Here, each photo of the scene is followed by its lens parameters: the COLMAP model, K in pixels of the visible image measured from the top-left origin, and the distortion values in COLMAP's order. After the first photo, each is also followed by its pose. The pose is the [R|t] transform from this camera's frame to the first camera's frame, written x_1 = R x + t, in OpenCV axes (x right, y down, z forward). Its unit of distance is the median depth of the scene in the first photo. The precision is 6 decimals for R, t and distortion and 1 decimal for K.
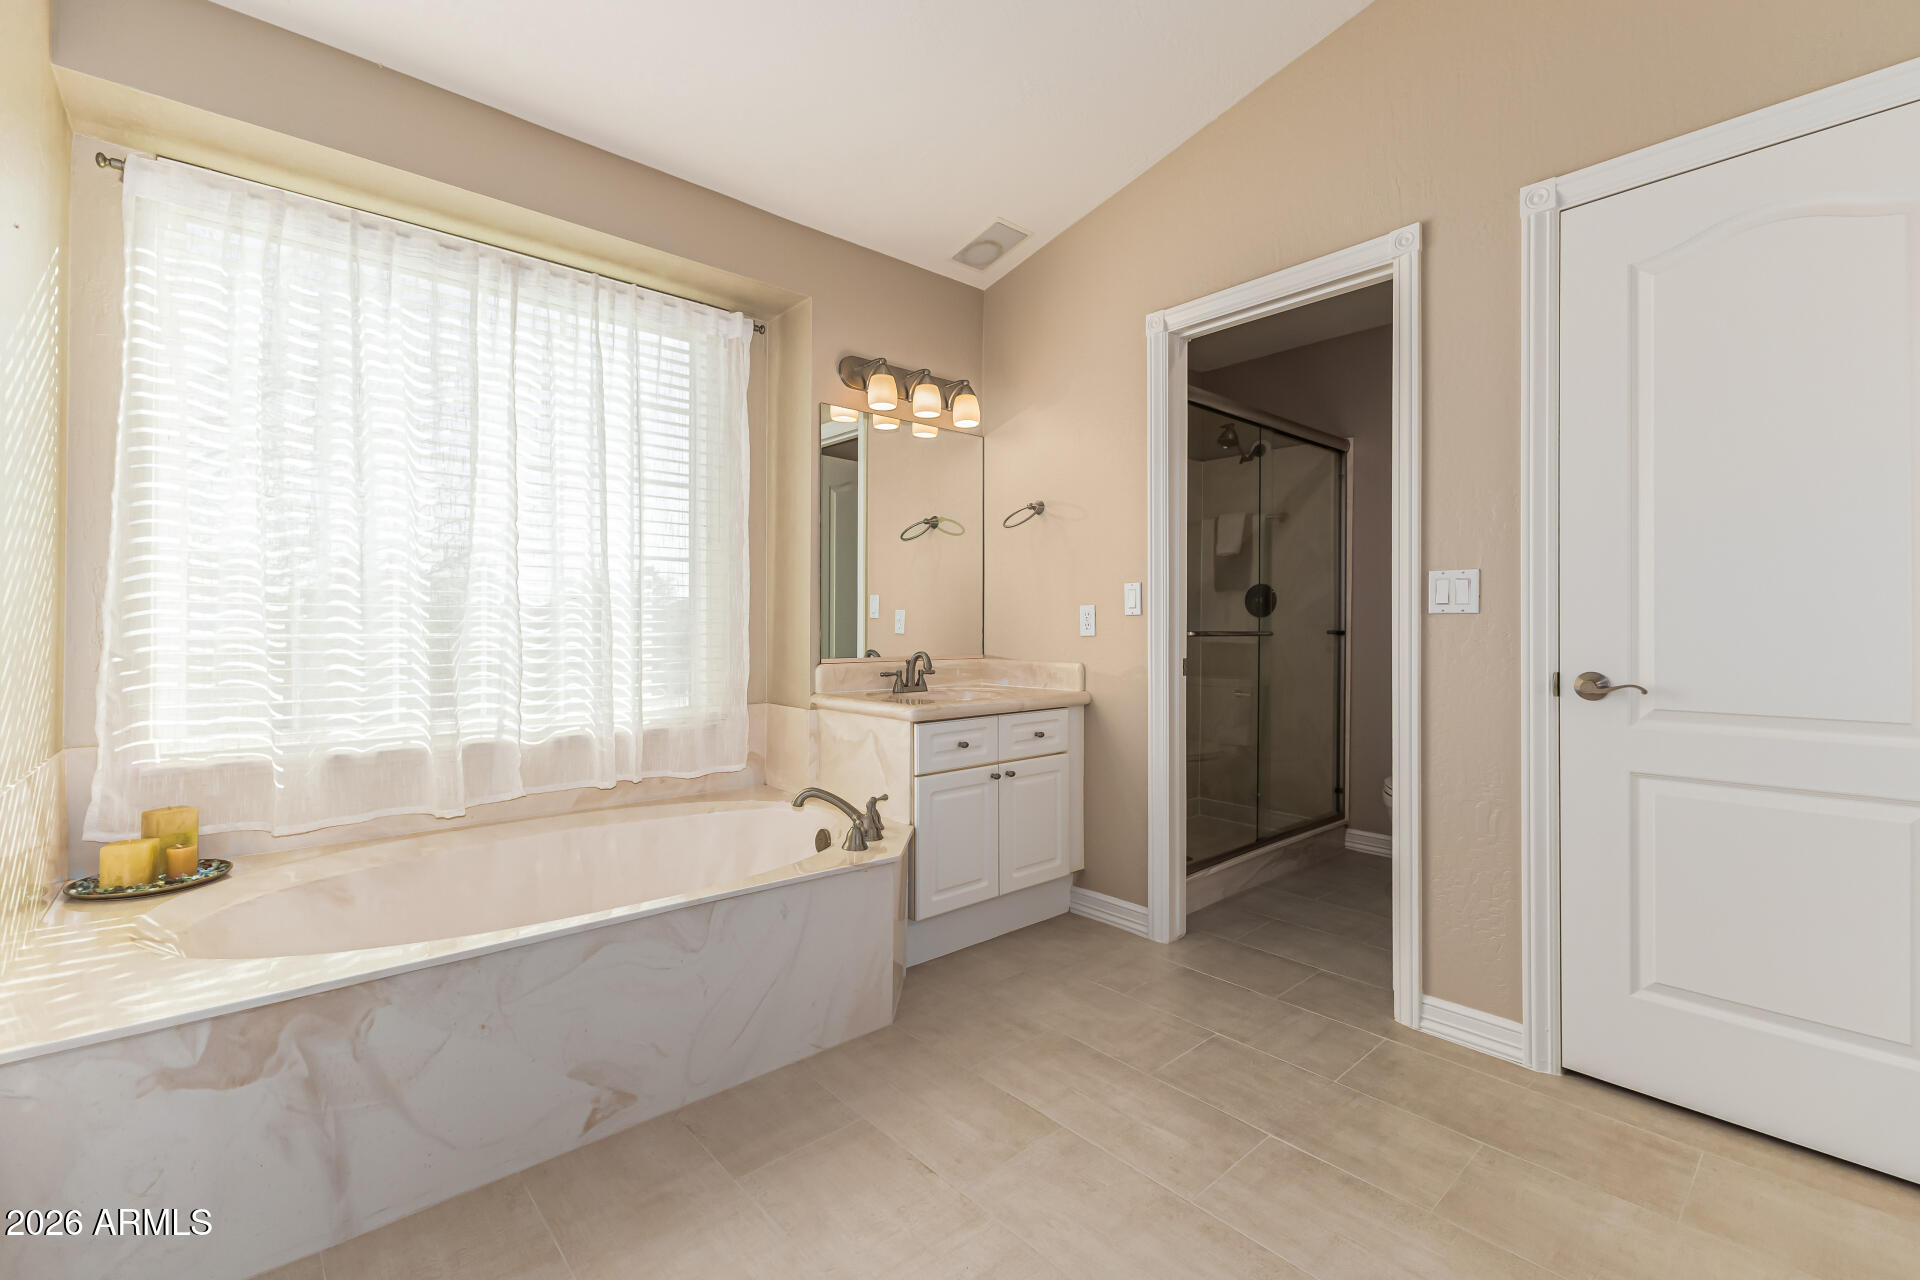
lens RADIAL K [[832.5, 0, 955.0], [0, 832.5, 632.1], [0, 0, 1]] dist [0.011507, -0.002030]
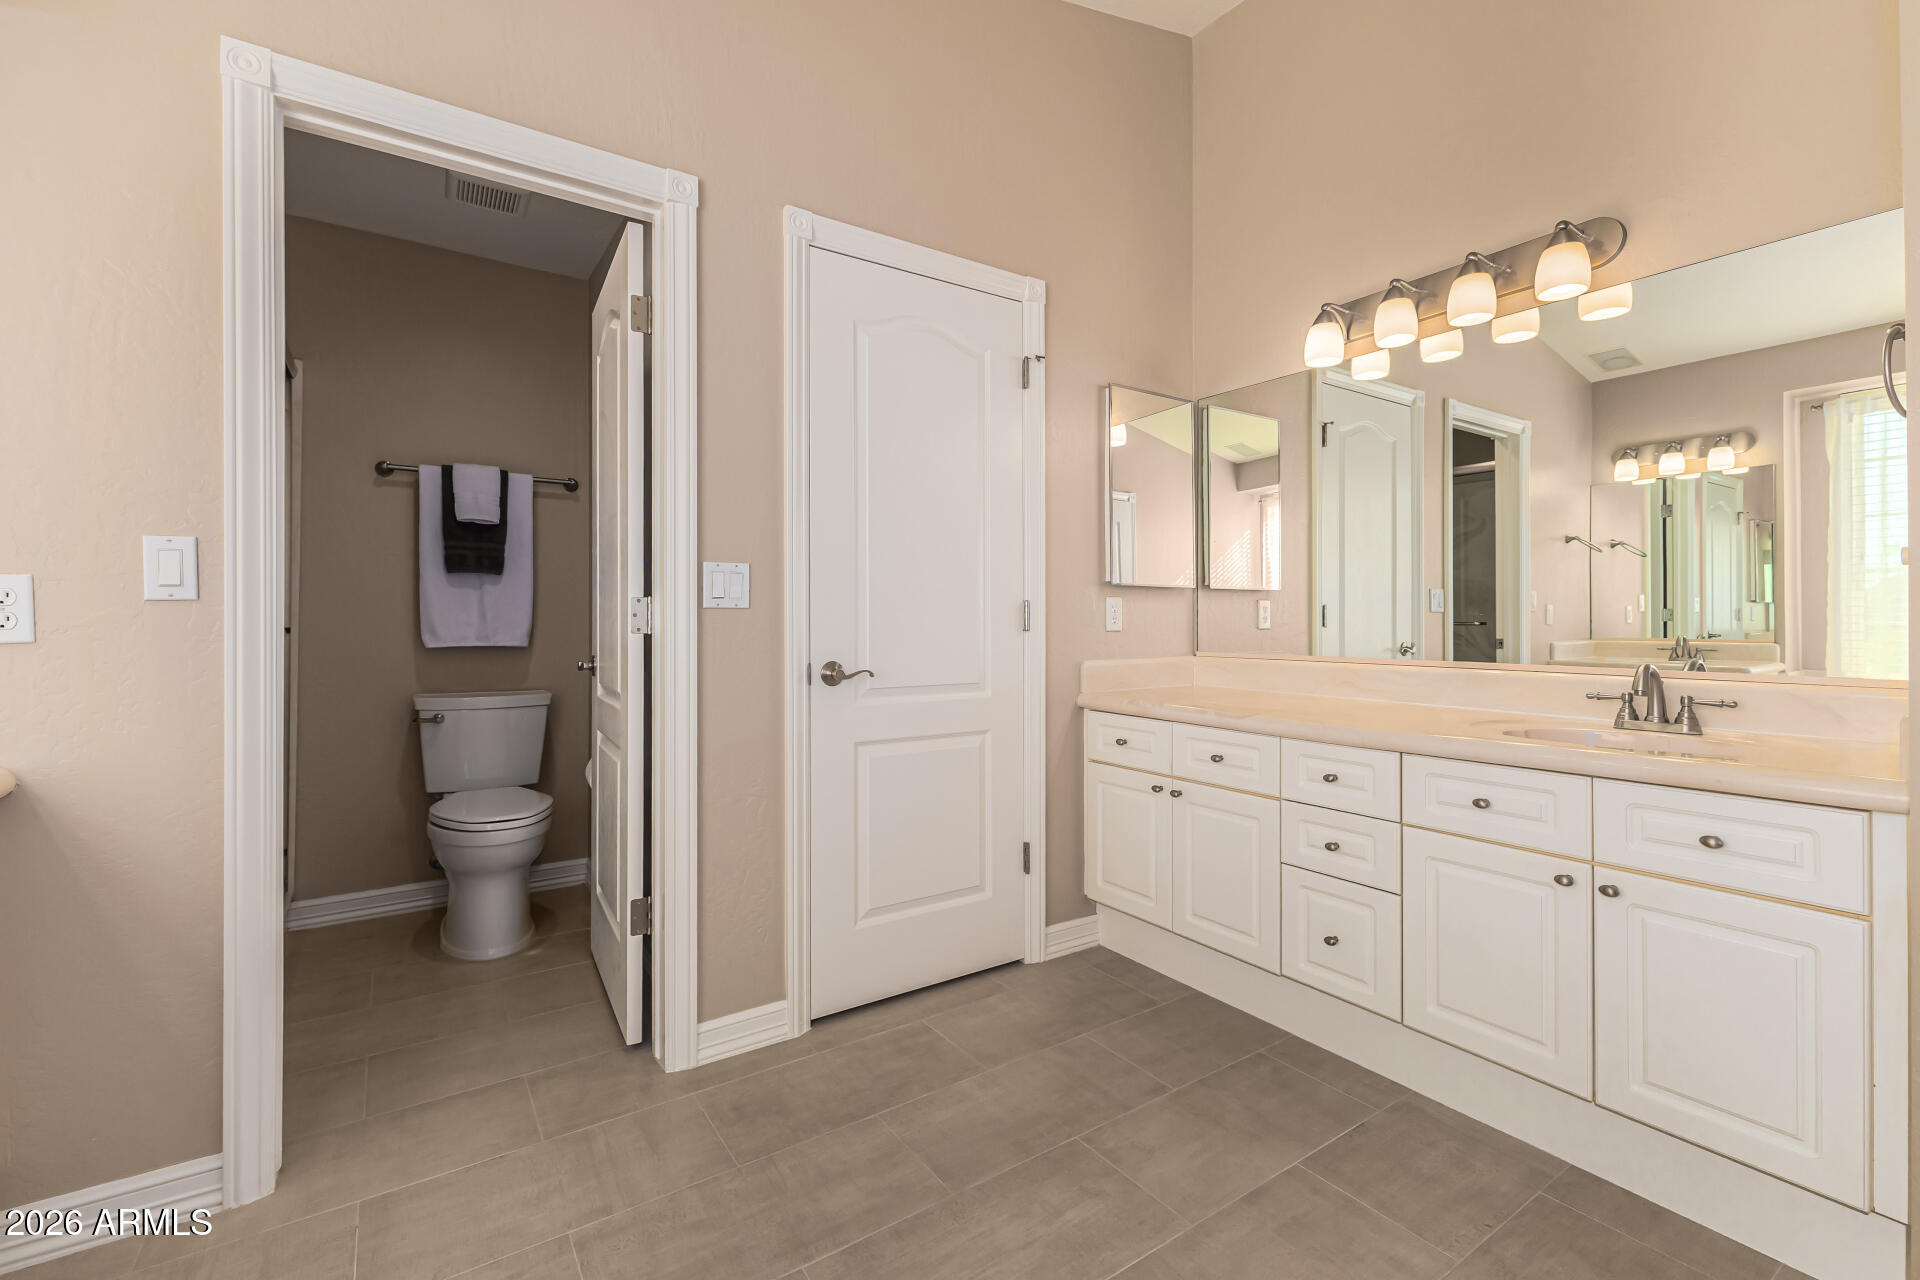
lens RADIAL K [[832.5, 0, 956.6], [0, 832.5, 624.0], [0, 0, 1]] dist [0.011507, -0.002030]
pose [[0.127119, -0.001680, 0.991886, -0.329452], [0.008700, 0.999962, 0.000579, -0.002553], [-0.991849, 0.008555, 0.127129, 0.641704]]
